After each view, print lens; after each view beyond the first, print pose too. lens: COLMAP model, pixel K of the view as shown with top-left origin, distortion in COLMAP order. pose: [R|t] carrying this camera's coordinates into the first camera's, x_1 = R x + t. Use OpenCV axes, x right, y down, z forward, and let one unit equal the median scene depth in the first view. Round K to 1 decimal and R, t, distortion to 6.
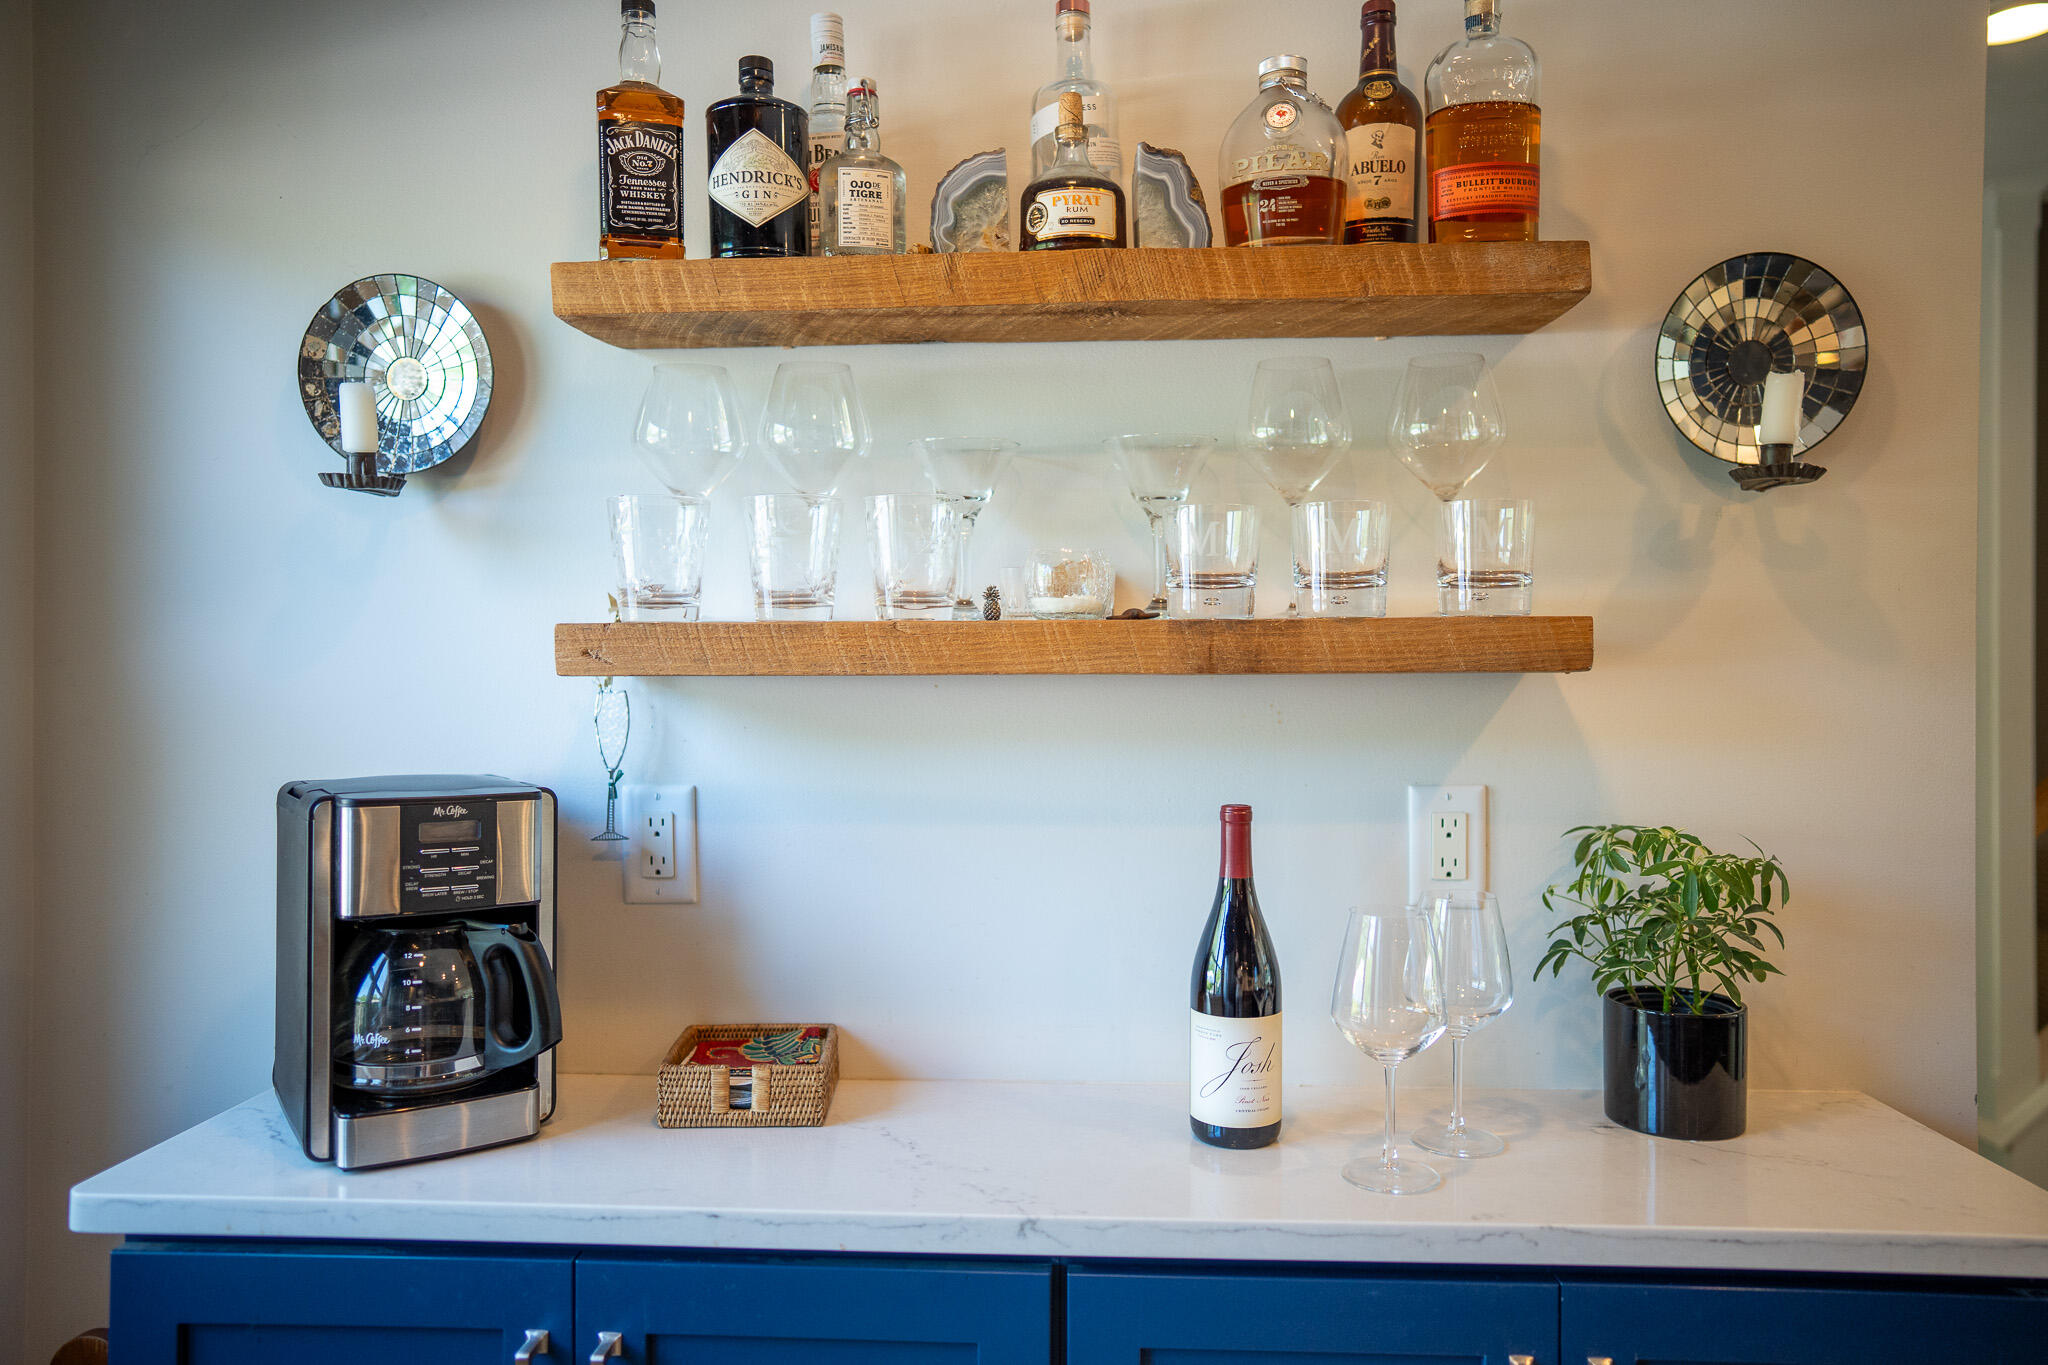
lens RADIAL K [[1378.1, 0, 1023.5], [0, 1378.1, 680.8], [0, 0, 1]] dist [0.006113, -0.002051]
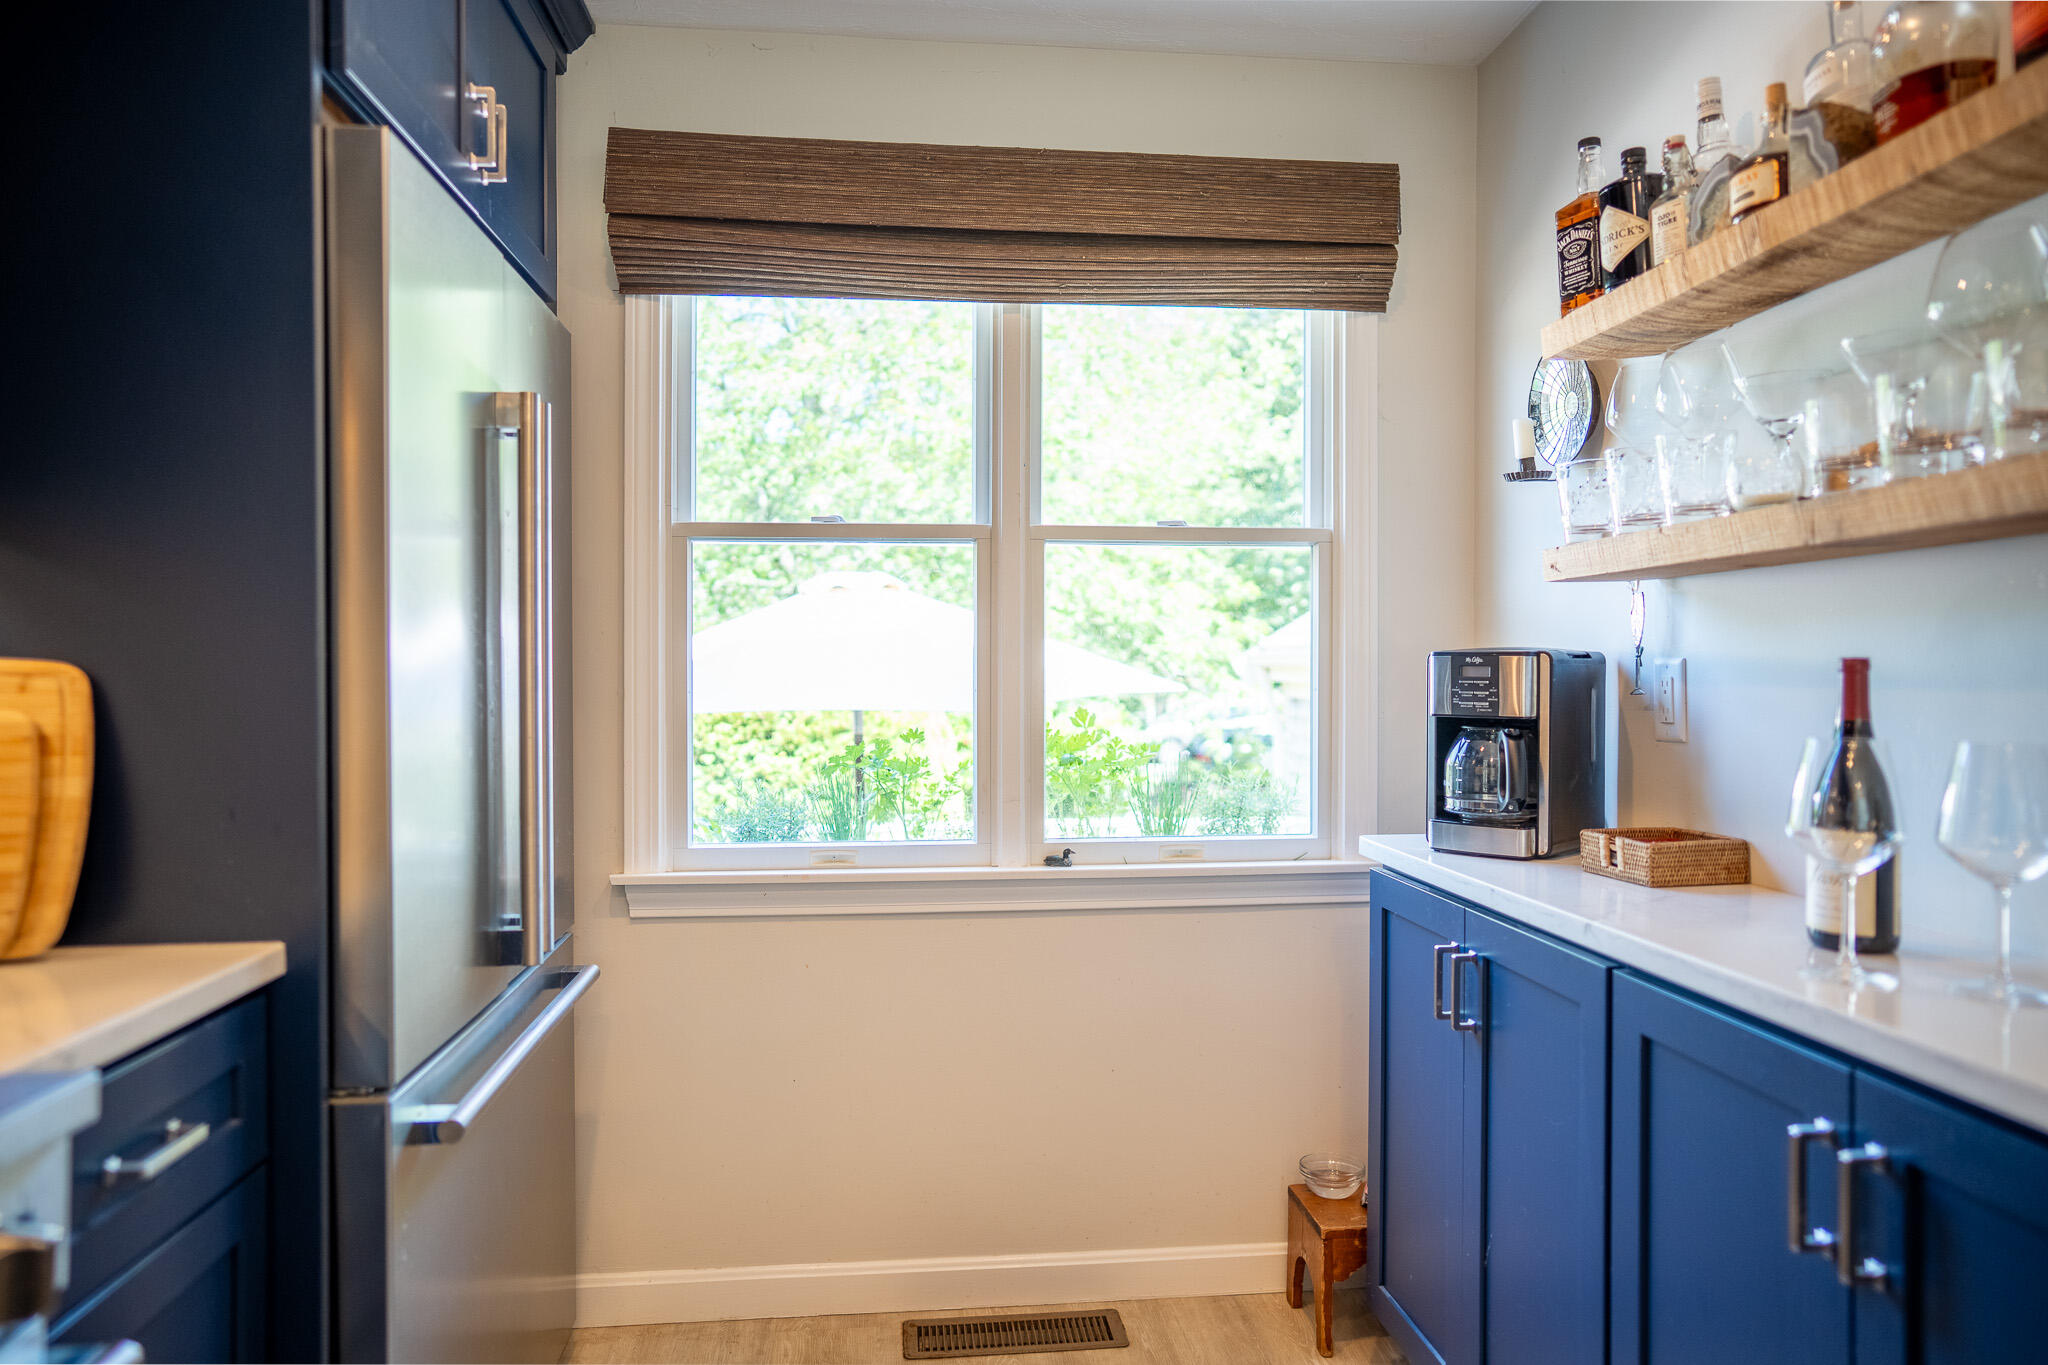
lens RADIAL K [[1378.1, 0, 1021.9], [0, 1378.1, 680.3], [0, 0, 1]] dist [0.006113, -0.002051]
pose [[0.144835, 0.008029, -0.989423, 1.182805], [-0.006653, 0.999952, 0.007140, 0.105355], [0.989433, 0.005549, 0.144882, 0.156640]]
